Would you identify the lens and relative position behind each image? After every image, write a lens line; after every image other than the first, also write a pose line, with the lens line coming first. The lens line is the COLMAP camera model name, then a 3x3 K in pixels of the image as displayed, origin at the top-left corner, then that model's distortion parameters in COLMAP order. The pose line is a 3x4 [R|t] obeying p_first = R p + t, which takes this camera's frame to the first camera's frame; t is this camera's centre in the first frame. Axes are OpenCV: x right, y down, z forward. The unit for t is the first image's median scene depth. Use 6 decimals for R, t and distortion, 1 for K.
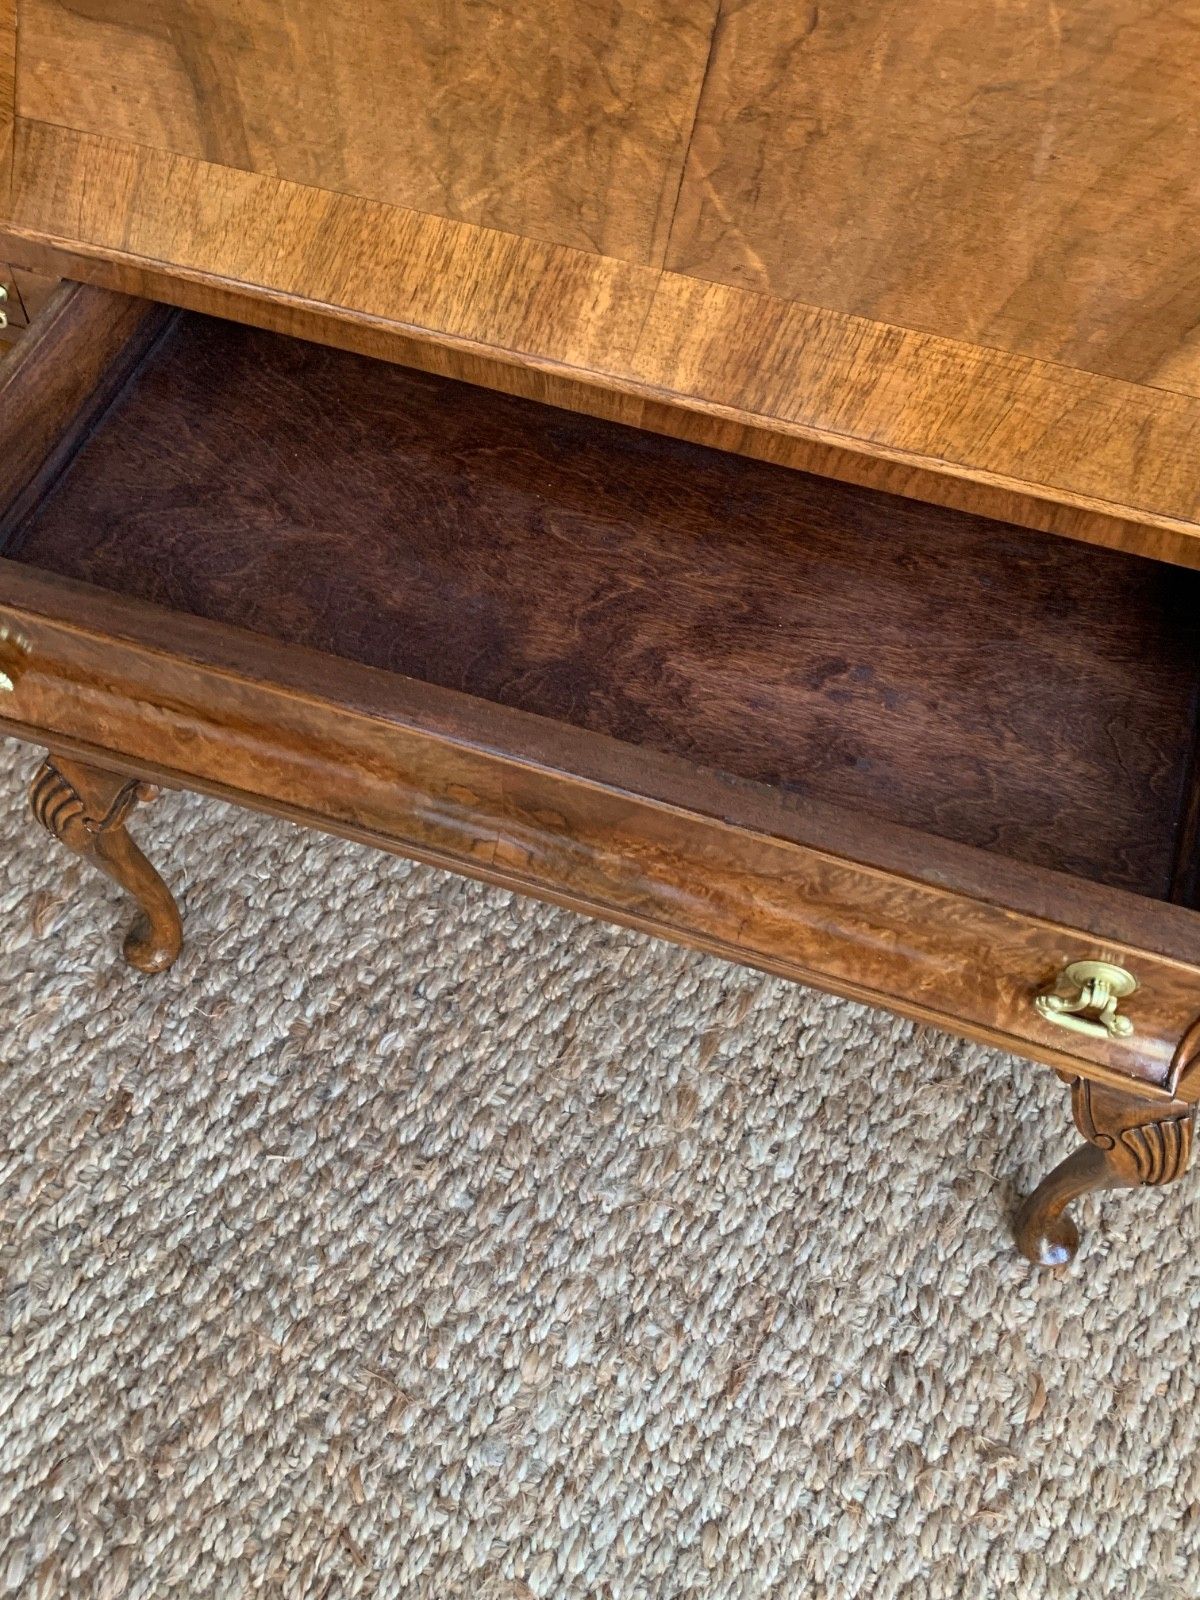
lens RADIAL K [[1532.9, 0, 600.1], [0, 1532.9, 790.0], [0, 0, 1]] dist [0.000883, 0.000000]
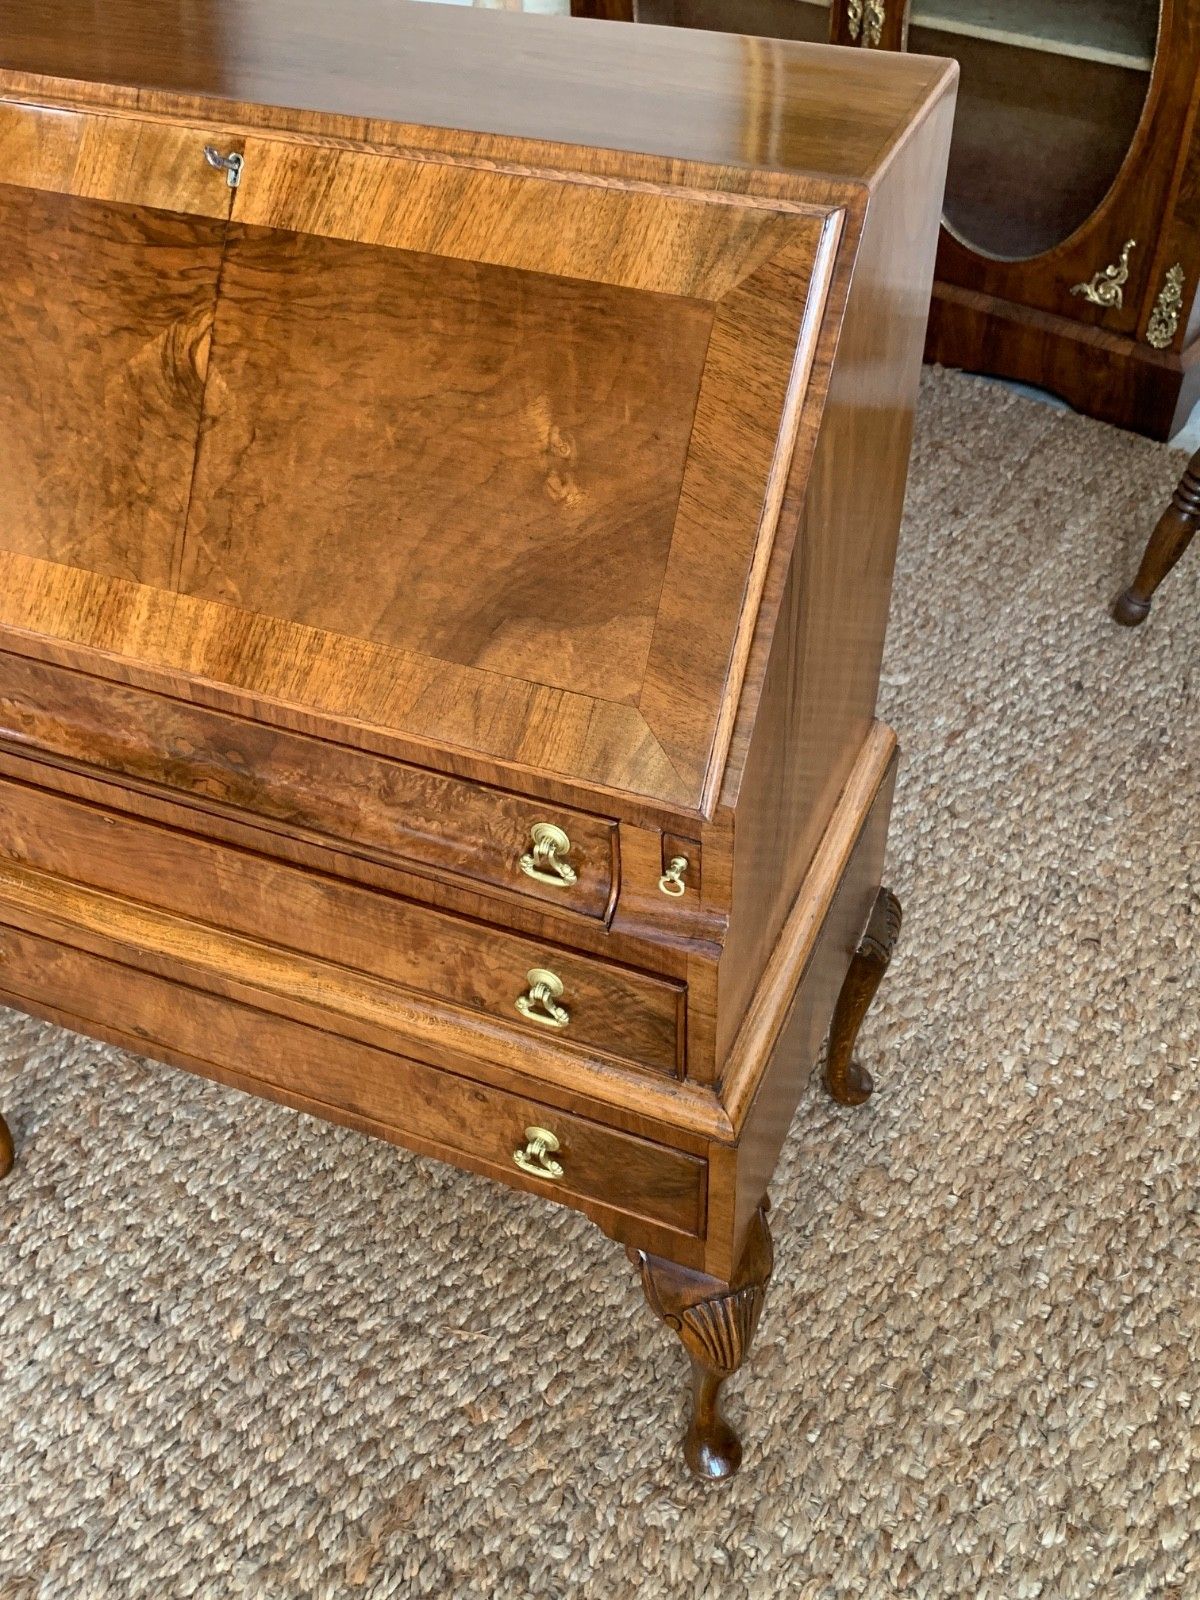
lens RADIAL K [[1532.9, 0, 597.2], [0, 1532.9, 784.7], [0, 0, 1]] dist [0.000883, 0.000000]
pose [[0.981952, 0.084500, -0.169204, 0.505275], [-0.122659, 0.965512, -0.229657, 0.408525], [0.143962, 0.246266, 0.958451, -0.384270]]
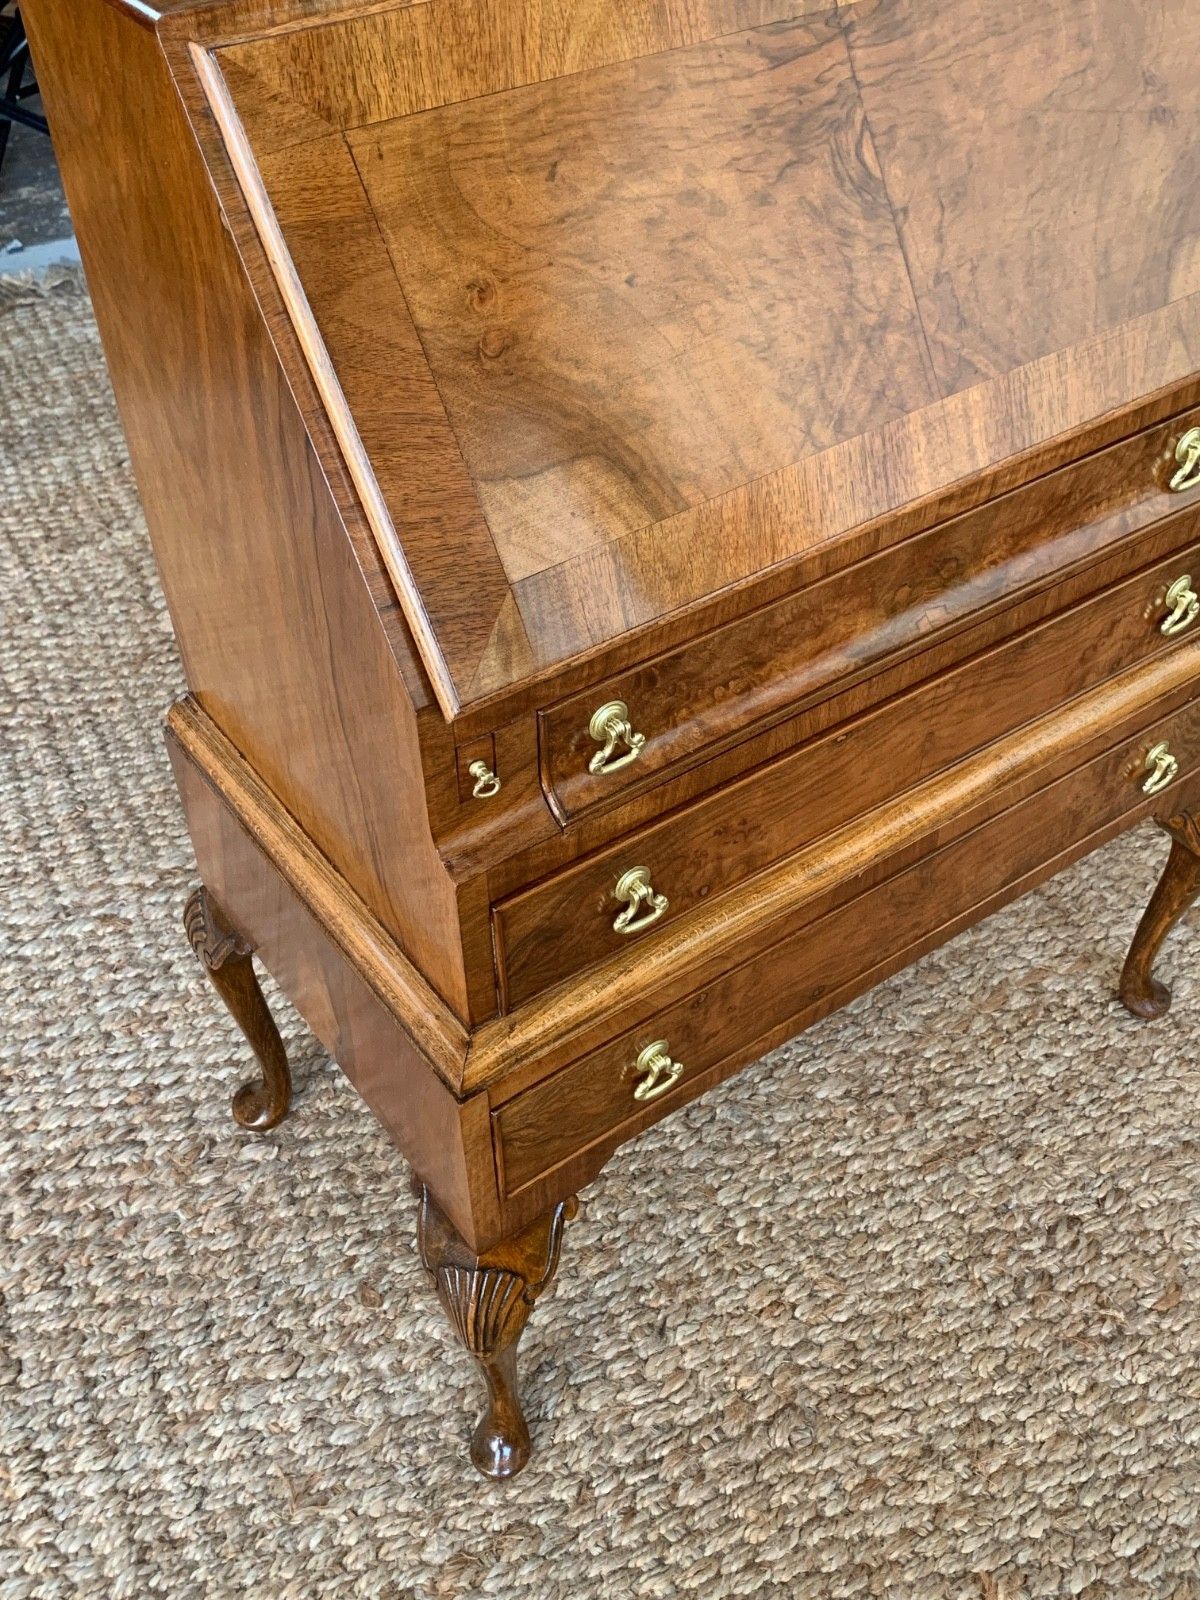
lens RADIAL K [[1532.9, 0, 599.0], [0, 1532.9, 779.6], [0, 0, 1]] dist [0.000883, 0.000000]
pose [[0.829481, 0.349109, -0.435986, 0.294525], [-0.449568, 0.880517, -0.150261, 0.417954], [0.331436, 0.320644, 0.887321, -0.286819]]
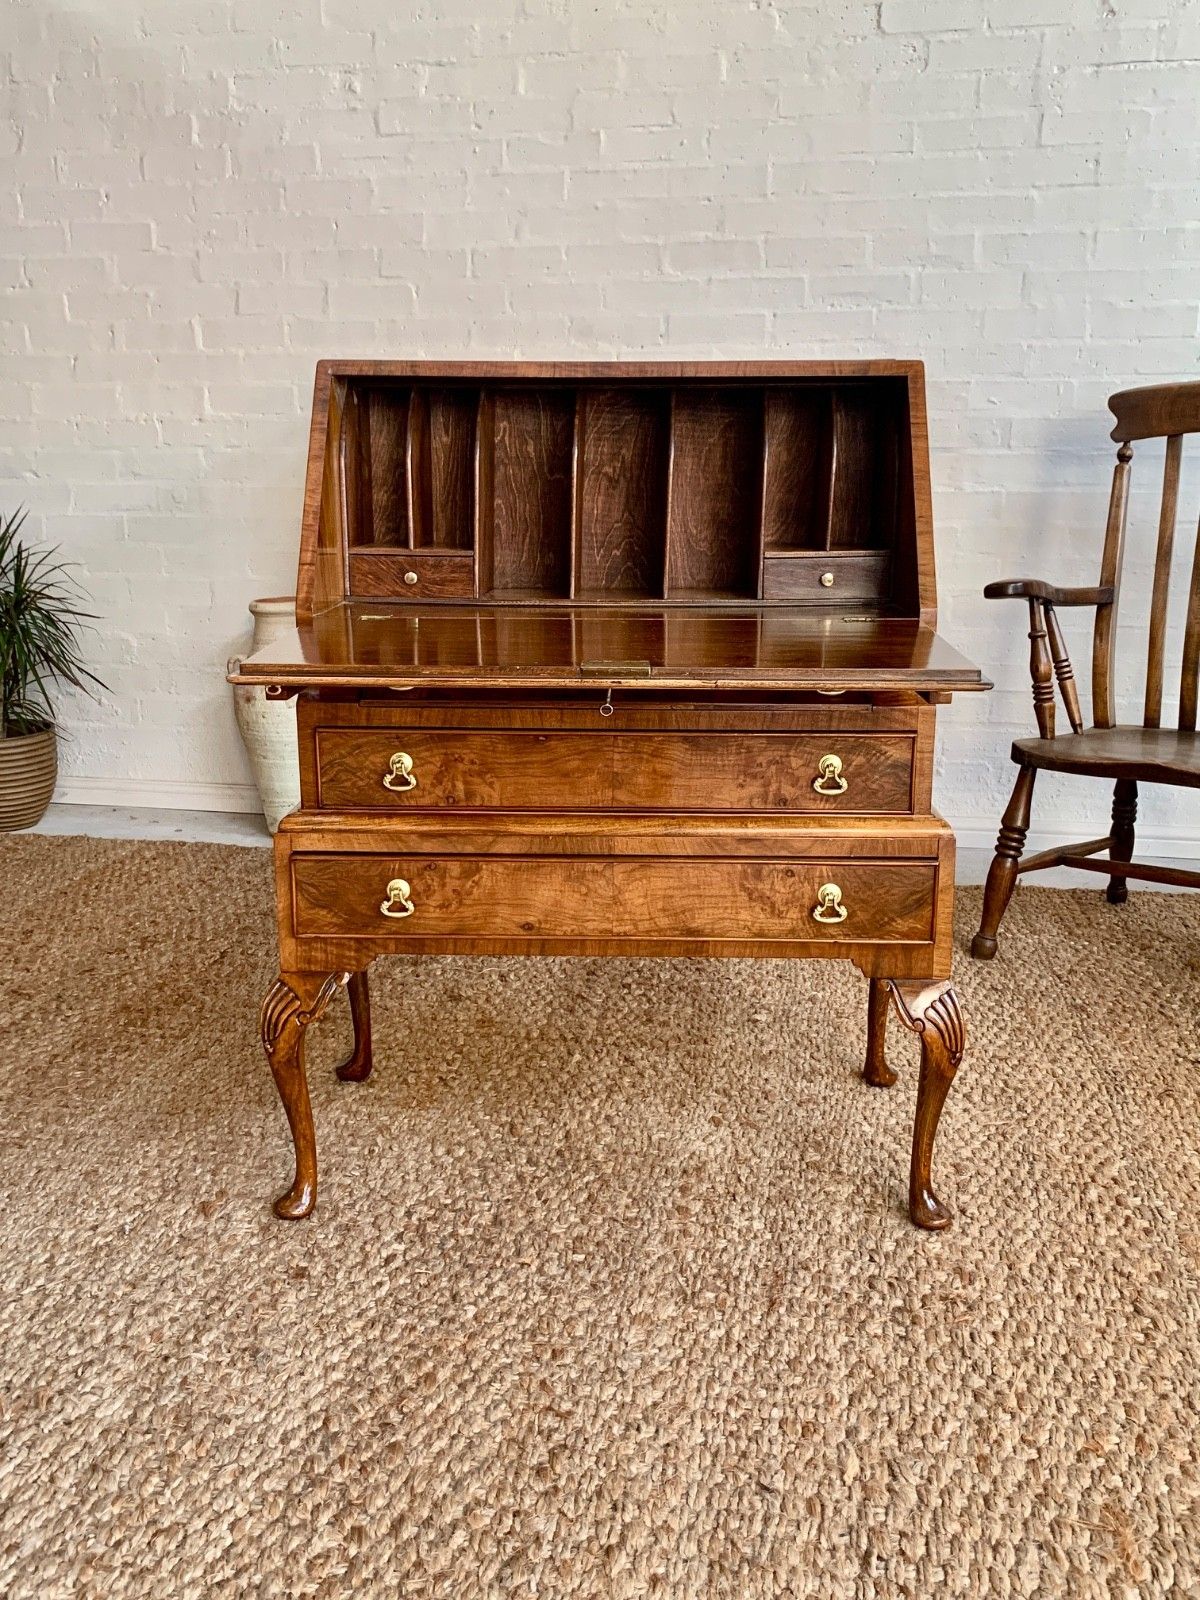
lens RADIAL K [[1488.4, 0, 606.5], [0, 1488.4, 760.6], [0, 0, 1]] dist [-0.004704, 0.000000]
pose [[0.957697, -0.089723, 0.273433, -0.406938], [0.257343, 0.692286, -0.674177, 0.941569], [-0.128805, 0.716024, 0.686090, -0.323585]]
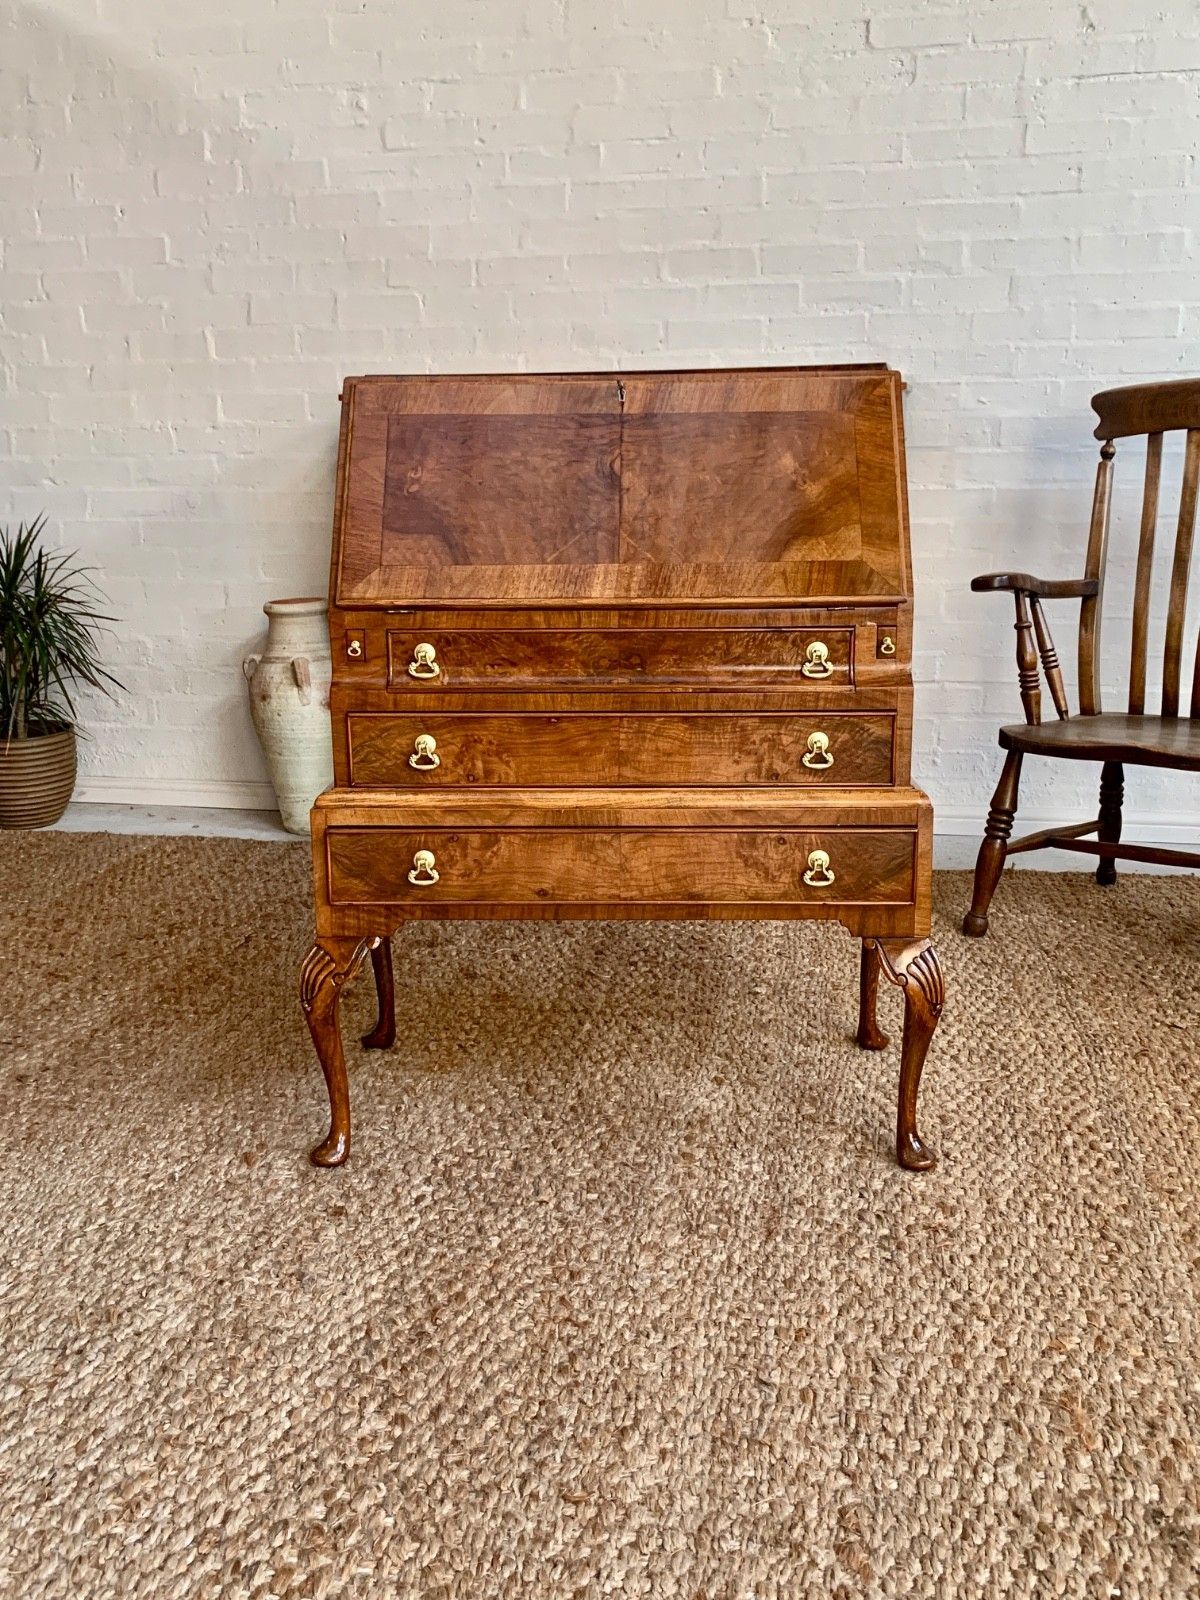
lens RADIAL K [[1532.9, 0, 600.9], [0, 1532.9, 754.1], [0, 0, 1]] dist [0.000883, 0.000000]
pose [[0.958329, -0.096758, 0.268781, -0.465491], [0.260208, 0.683946, -0.681550, 1.087790], [-0.117886, 0.723088, 0.680623, -0.431447]]
